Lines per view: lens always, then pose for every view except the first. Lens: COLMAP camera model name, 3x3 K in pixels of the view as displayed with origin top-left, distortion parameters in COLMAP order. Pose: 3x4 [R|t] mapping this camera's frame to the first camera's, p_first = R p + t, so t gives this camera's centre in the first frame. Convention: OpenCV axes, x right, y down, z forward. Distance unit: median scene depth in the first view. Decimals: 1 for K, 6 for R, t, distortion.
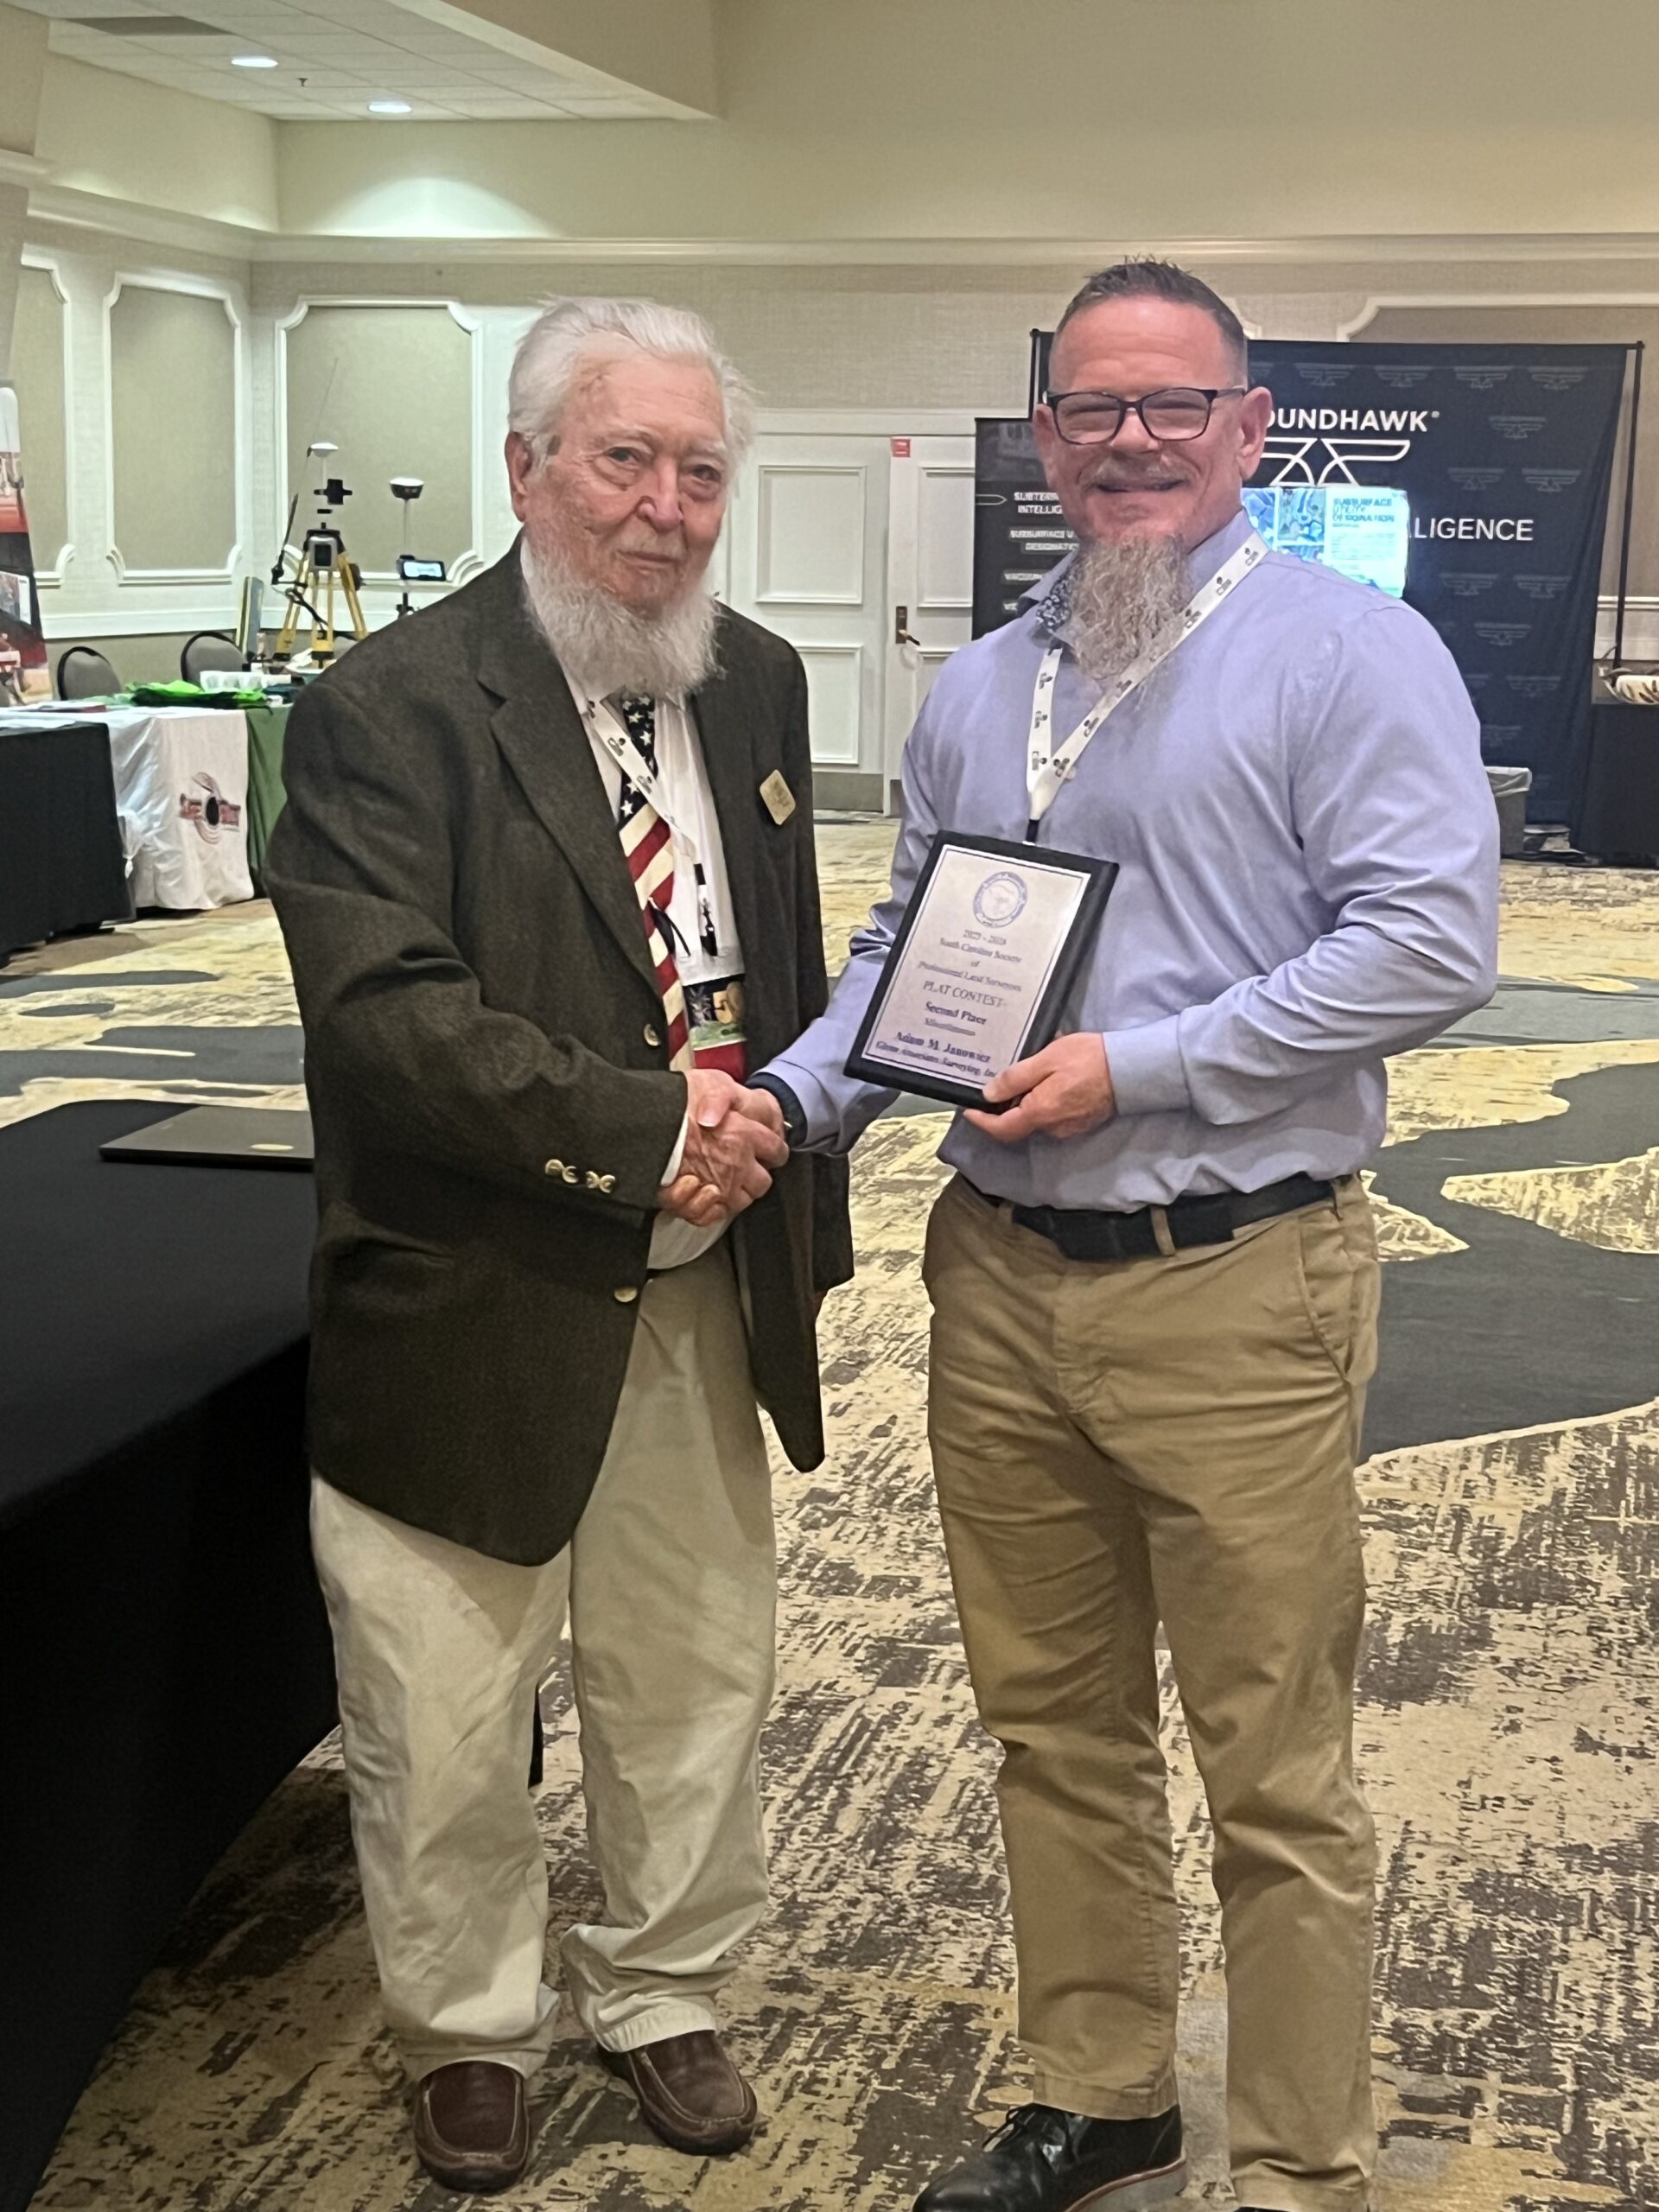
lens RADIAL K [[3545.8, 0, 804.4], [0, 3545.8, 1097.4], [0, 0, 1]] dist [0.055043, 0.000000]
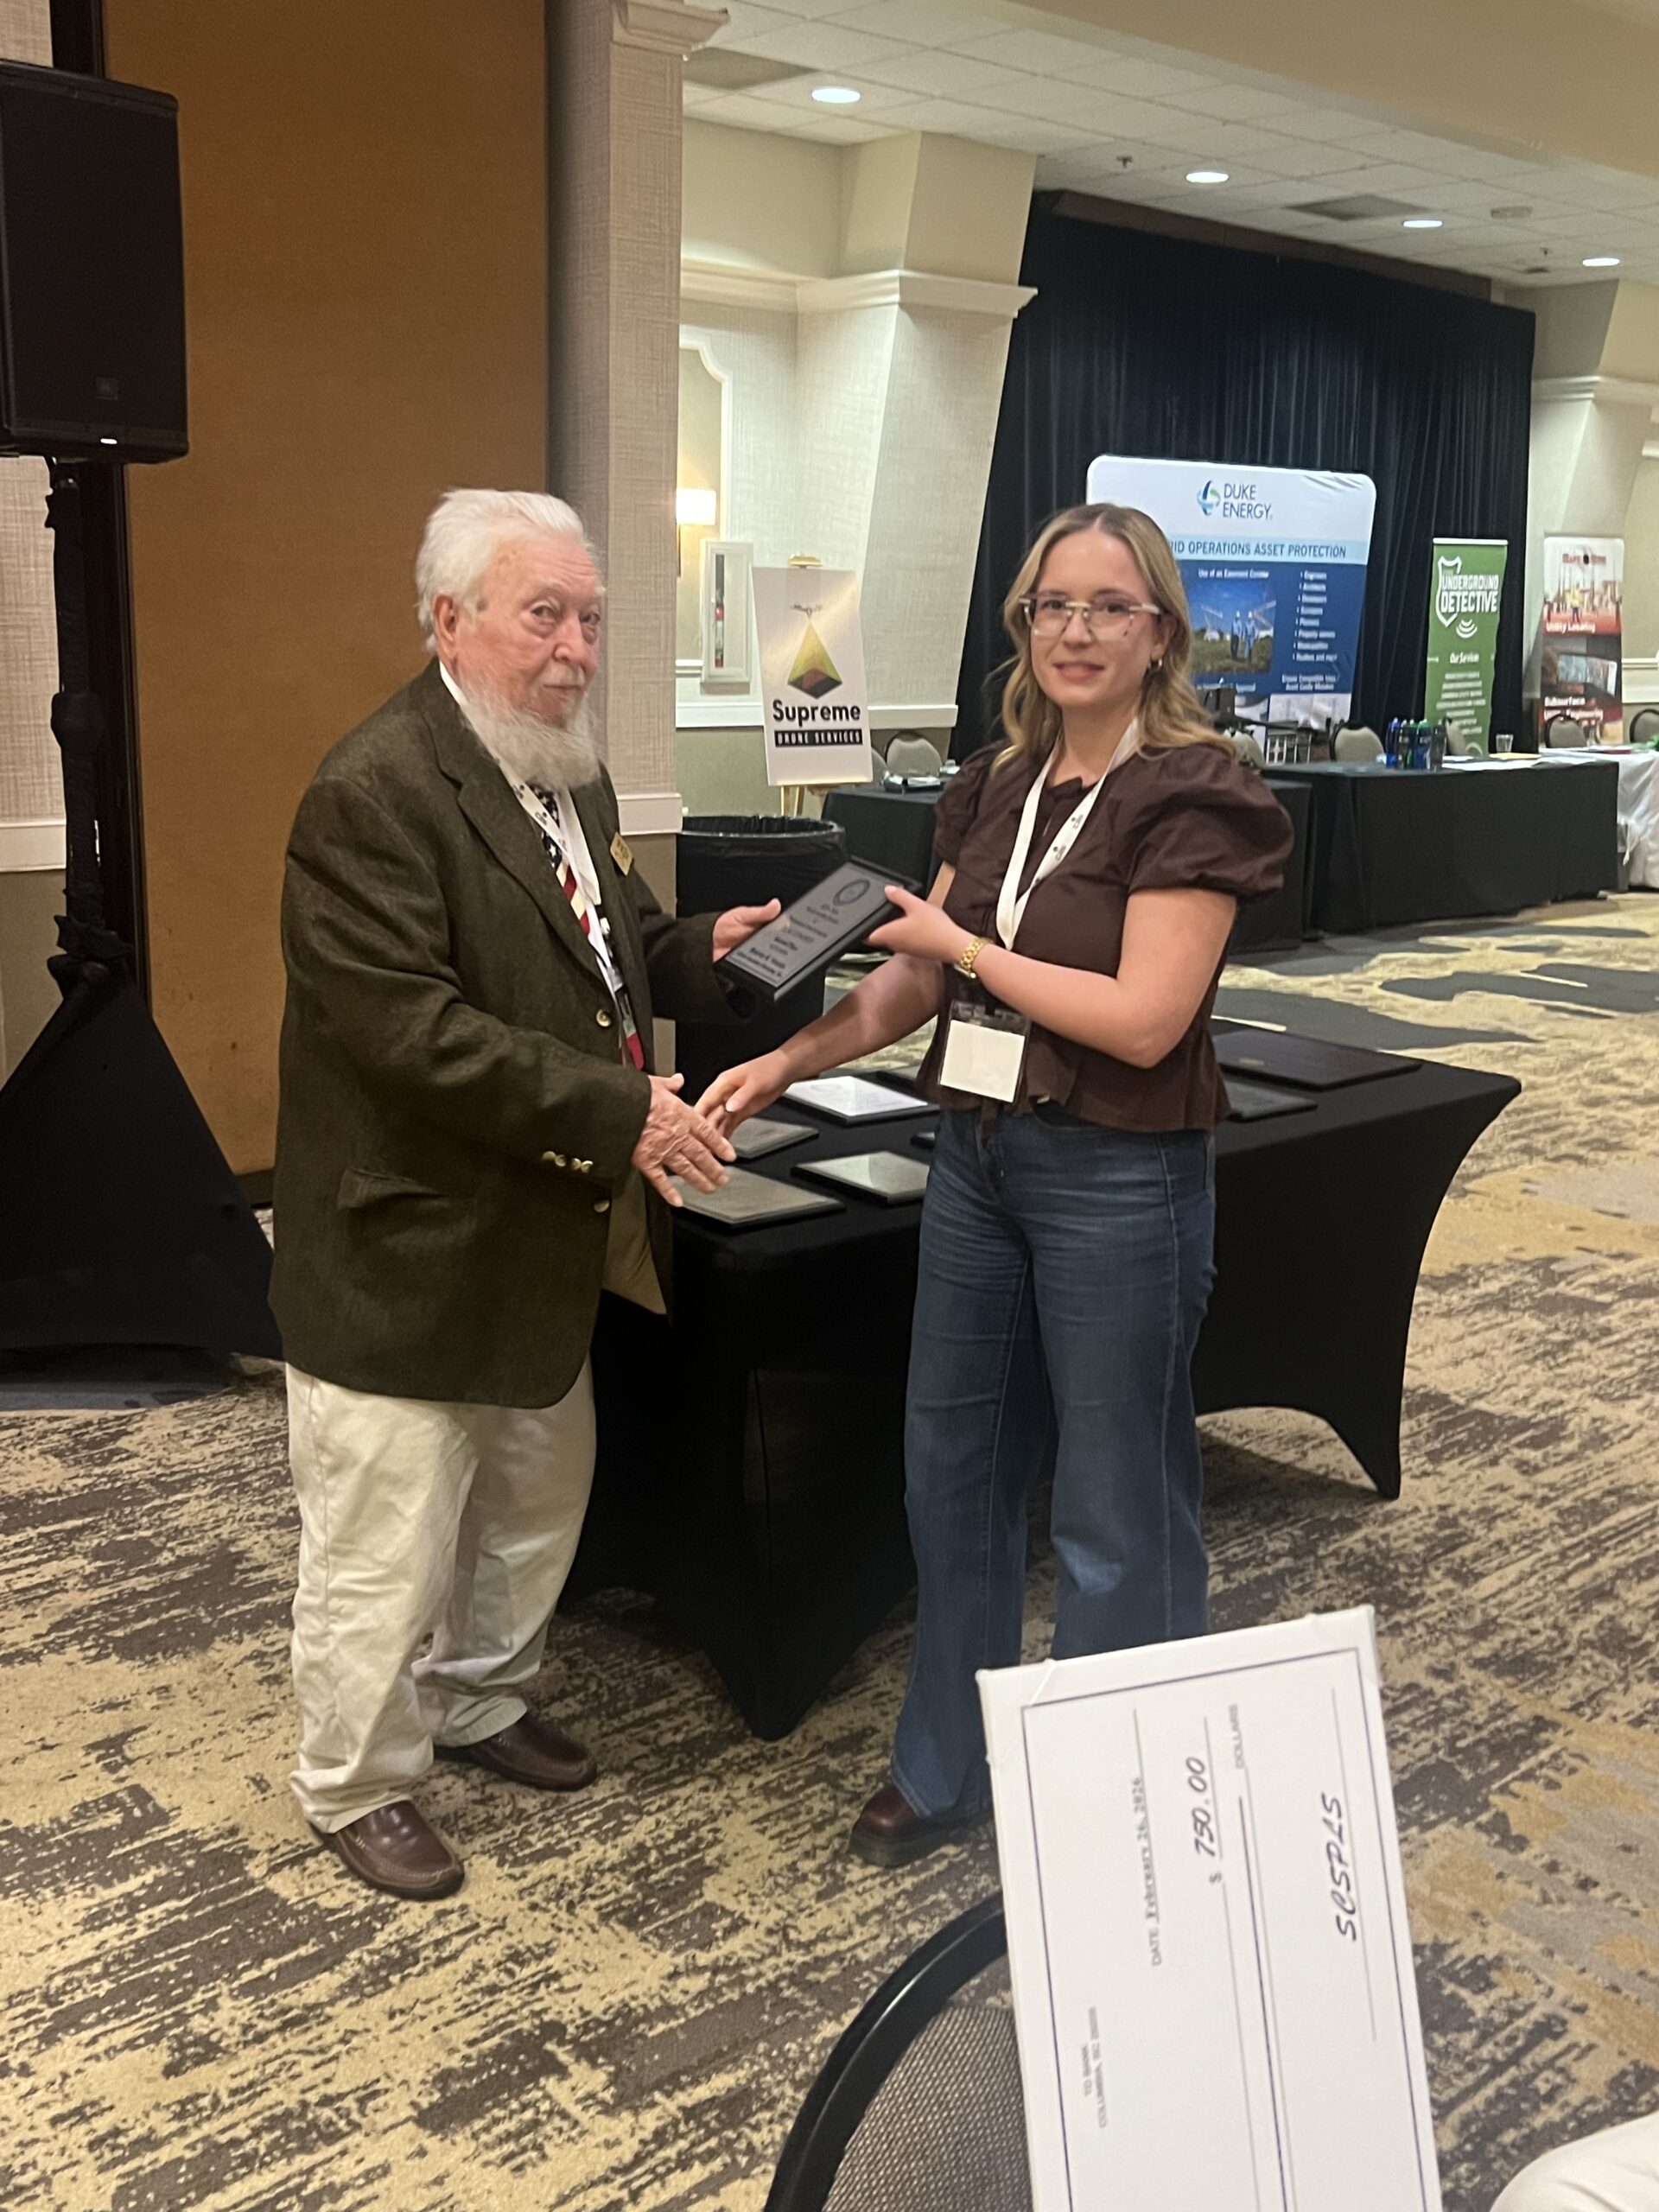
lens RADIAL K [[2189.4, 0, 853.3], [0, 2189.4, 1091.0], [0, 0, 1]] dist [0.022421, 0.000000]
pose [[0.821563, 0.135761, -0.553718, 0.166534], [-0.105108, 0.990653, 0.086938, -0.027865], [0.560345, -0.013225, 0.828154, 0.066453]]
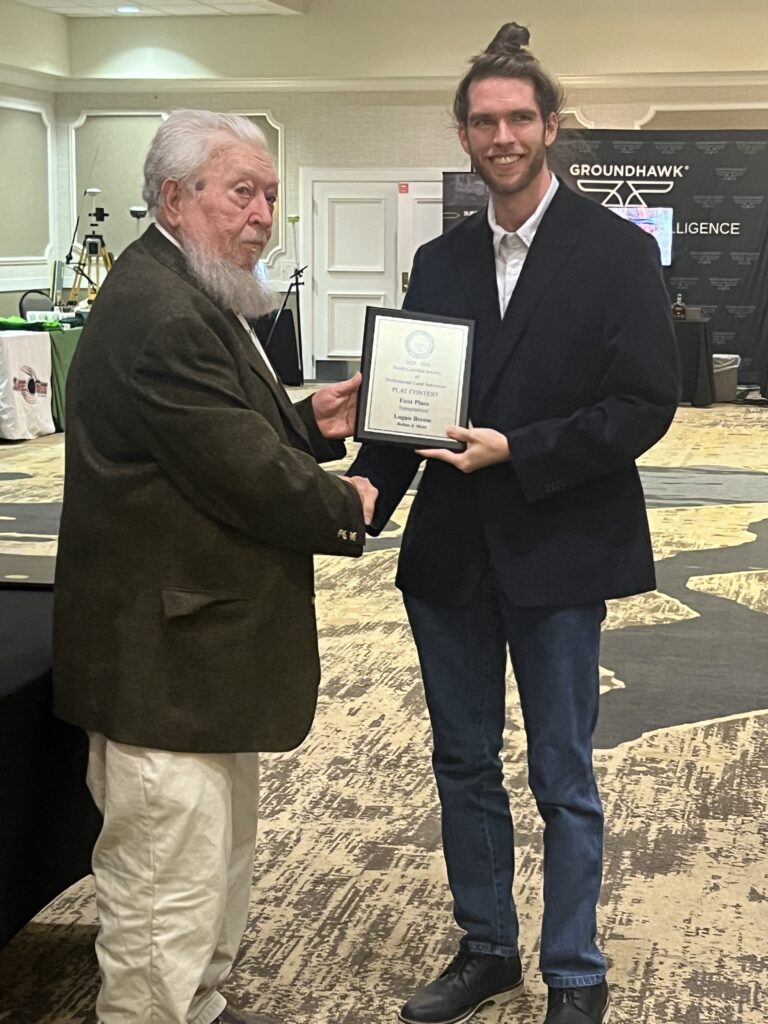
lens RADIAL K [[1874.7, 0, 399.3], [0, 1874.7, 502.0], [0, 0, 1]] dist [0.064054, 0.000000]
pose [[0.999771, -0.012996, 0.016975, 0.018928], [0.013265, 0.999787, -0.015810, -0.004539], [-0.016765, 0.016032, 0.999731, 0.032557]]
